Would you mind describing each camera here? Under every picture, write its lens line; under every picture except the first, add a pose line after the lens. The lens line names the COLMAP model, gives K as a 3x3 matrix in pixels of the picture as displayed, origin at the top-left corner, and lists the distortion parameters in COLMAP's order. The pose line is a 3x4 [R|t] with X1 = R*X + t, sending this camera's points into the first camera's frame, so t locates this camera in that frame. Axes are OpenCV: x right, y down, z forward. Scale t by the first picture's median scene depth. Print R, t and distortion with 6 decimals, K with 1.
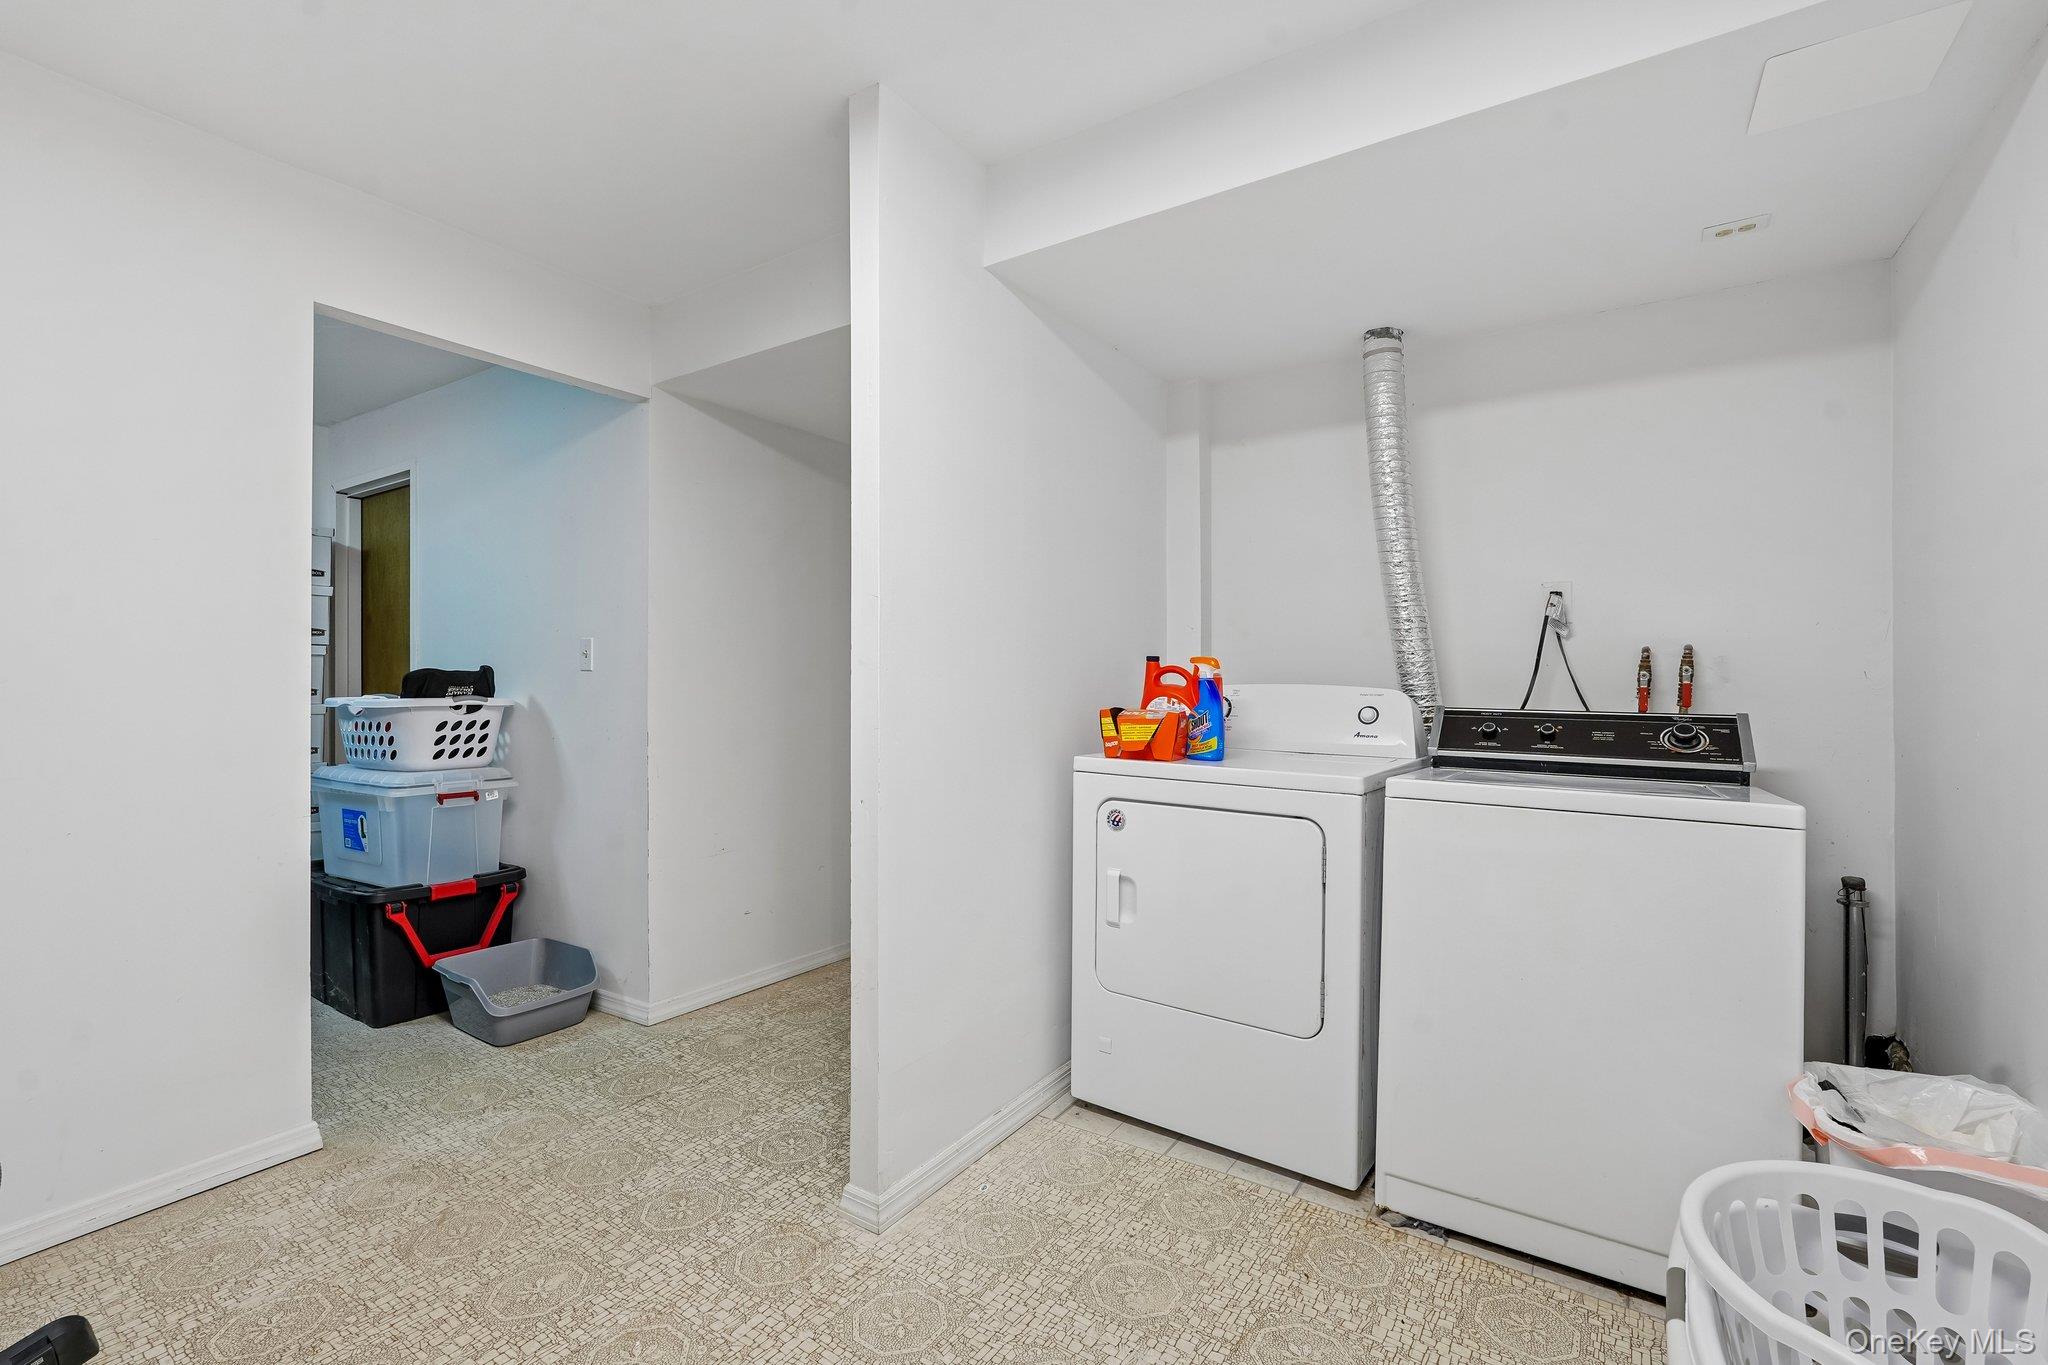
lens RADIAL K [[894.0, 0, 1026.7], [0, 894.0, 678.8], [0, 0, 1]] dist [-0.000584, 0.000187]
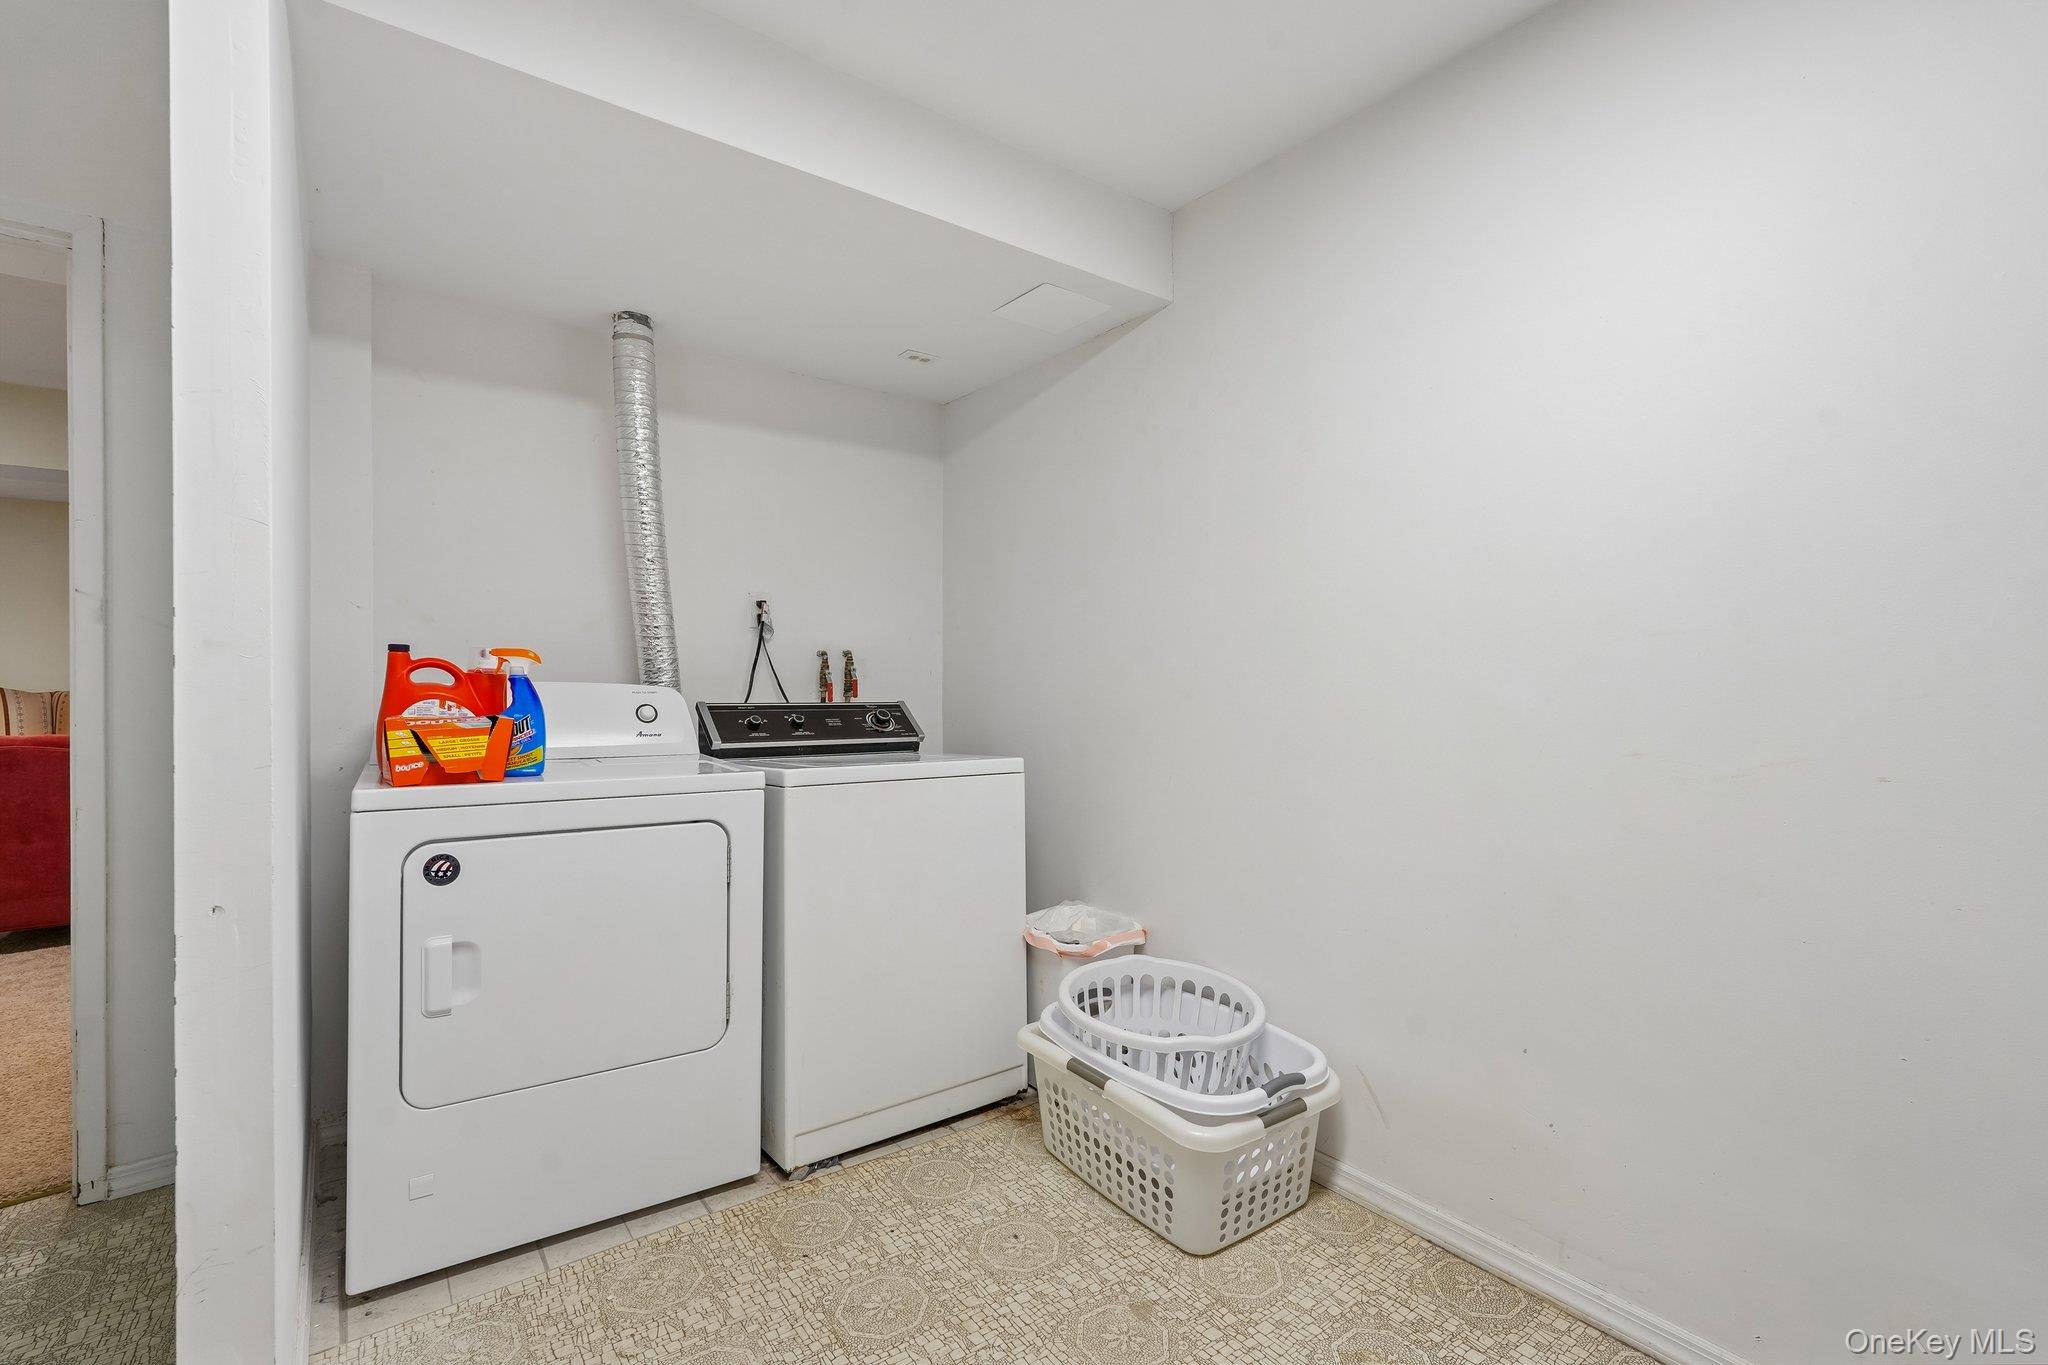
lens RADIAL K [[892.9, 0, 1024.0], [0, 892.9, 682.5], [0, 0, 1]] dist [0.001232, 0.000120]
pose [[0.345691, -0.006151, 0.938328, -0.423313], [-0.004345, 0.999957, 0.008155, -0.002575], [-0.938338, -0.006896, 0.345649, 0.309620]]
